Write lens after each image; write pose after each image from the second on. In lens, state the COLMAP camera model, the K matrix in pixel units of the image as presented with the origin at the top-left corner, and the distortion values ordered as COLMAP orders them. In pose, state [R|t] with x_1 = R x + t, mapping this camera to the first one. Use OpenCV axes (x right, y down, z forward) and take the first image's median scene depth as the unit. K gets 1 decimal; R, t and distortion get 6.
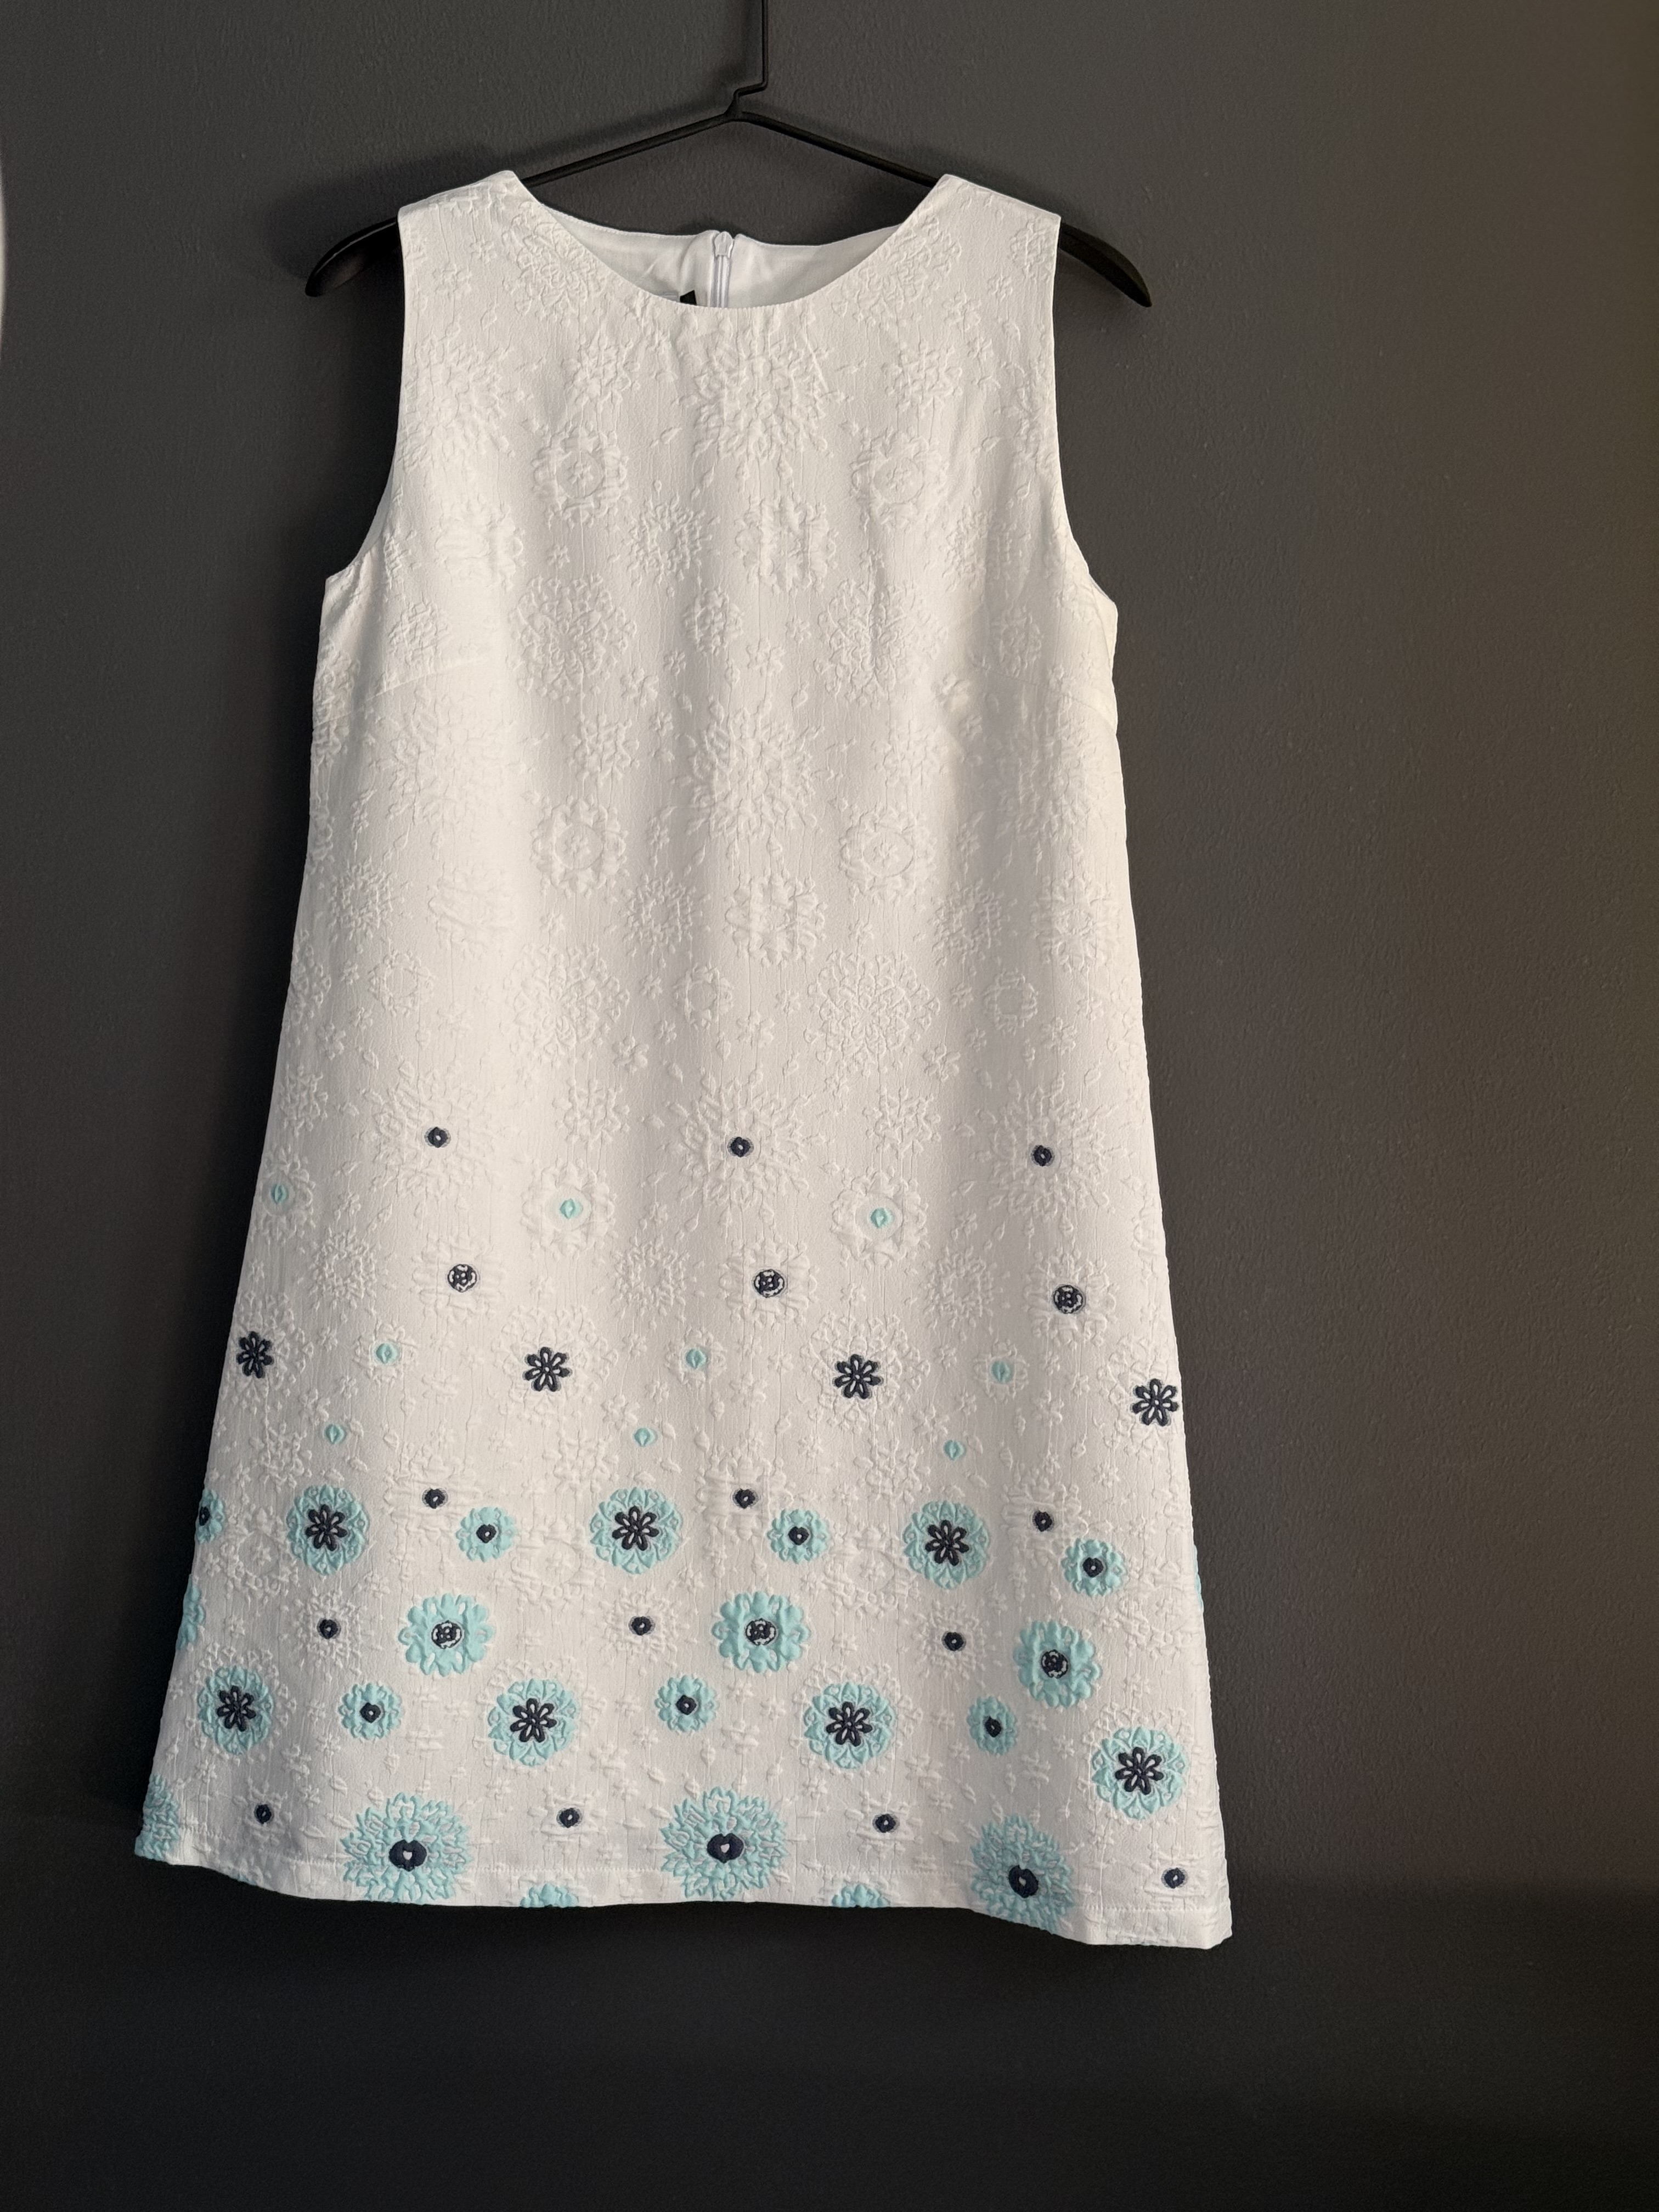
lens RADIAL K [[3128.8, 0, 829.5], [0, 3128.8, 1106.0], [0, 0, 1]] dist [0.196075, -0.507421]
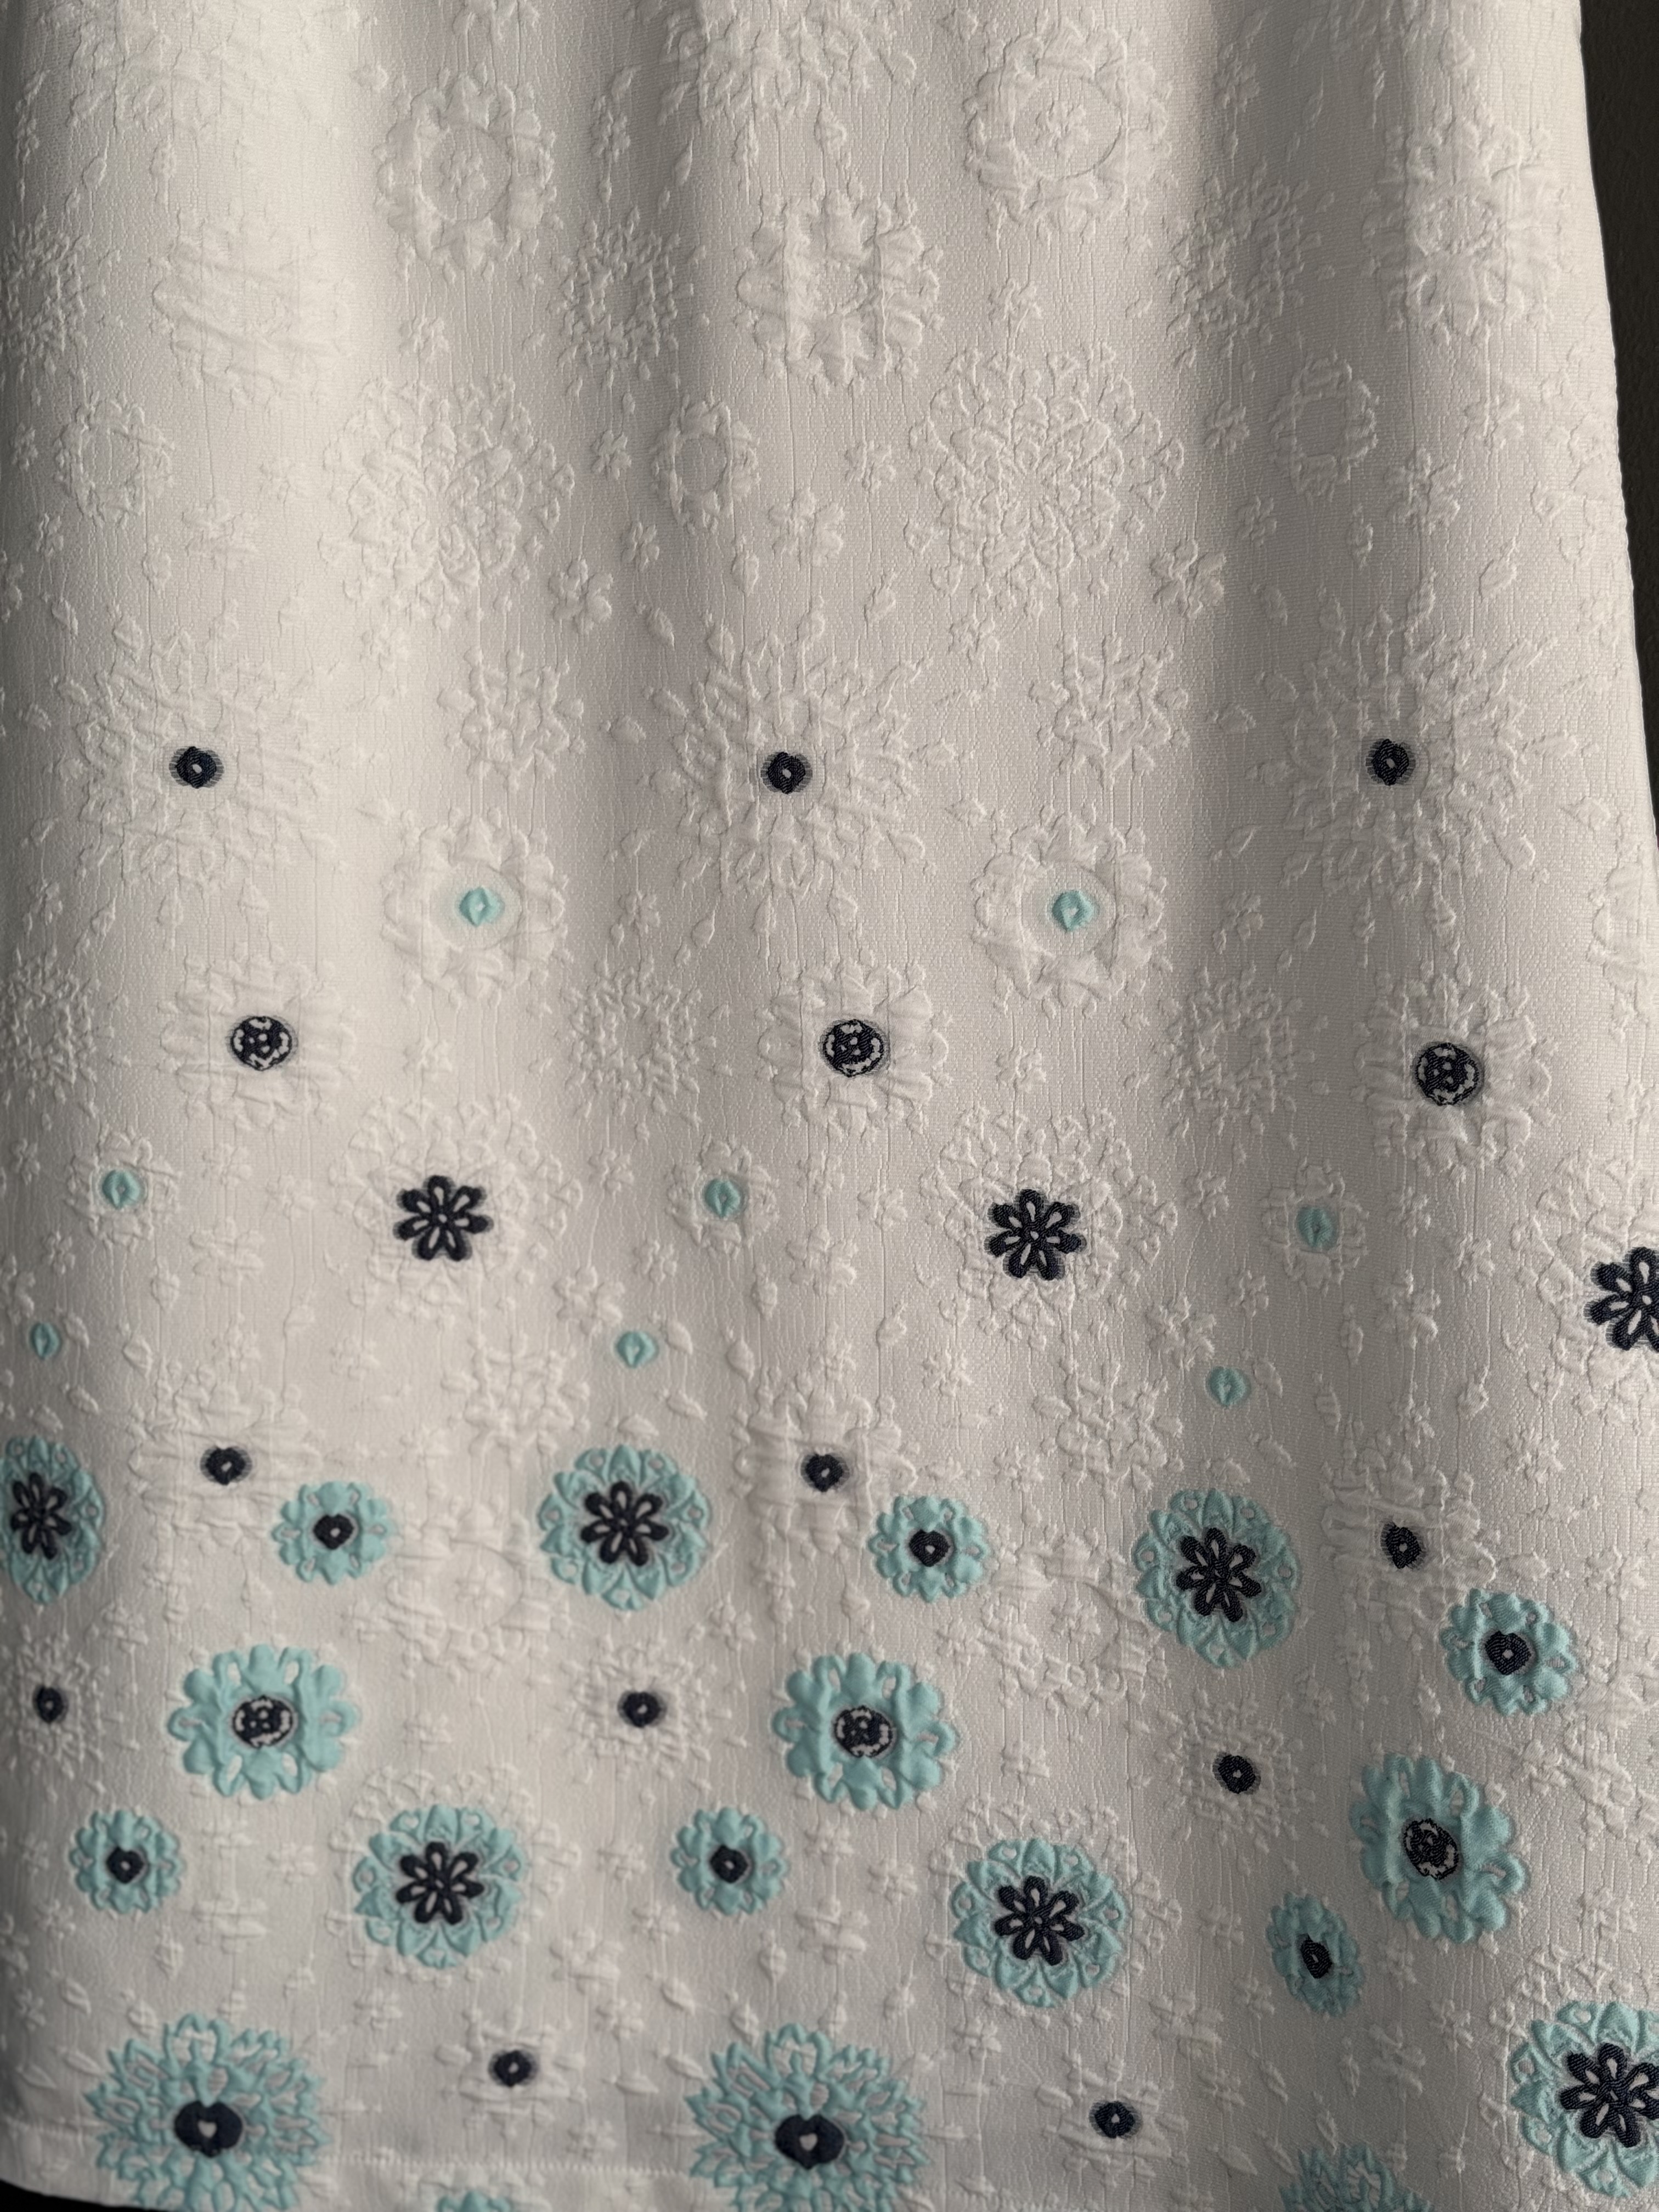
lens RADIAL K [[3128.8, 0, 829.5], [0, 3128.8, 1106.0], [0, 0, 1]] dist [0.196075, -0.507421]
pose [[0.972998, -0.006919, -0.230708, 0.092039], [0.023052, 0.997466, 0.067307, 0.032374], [0.229658, -0.070808, 0.970692, 0.517609]]
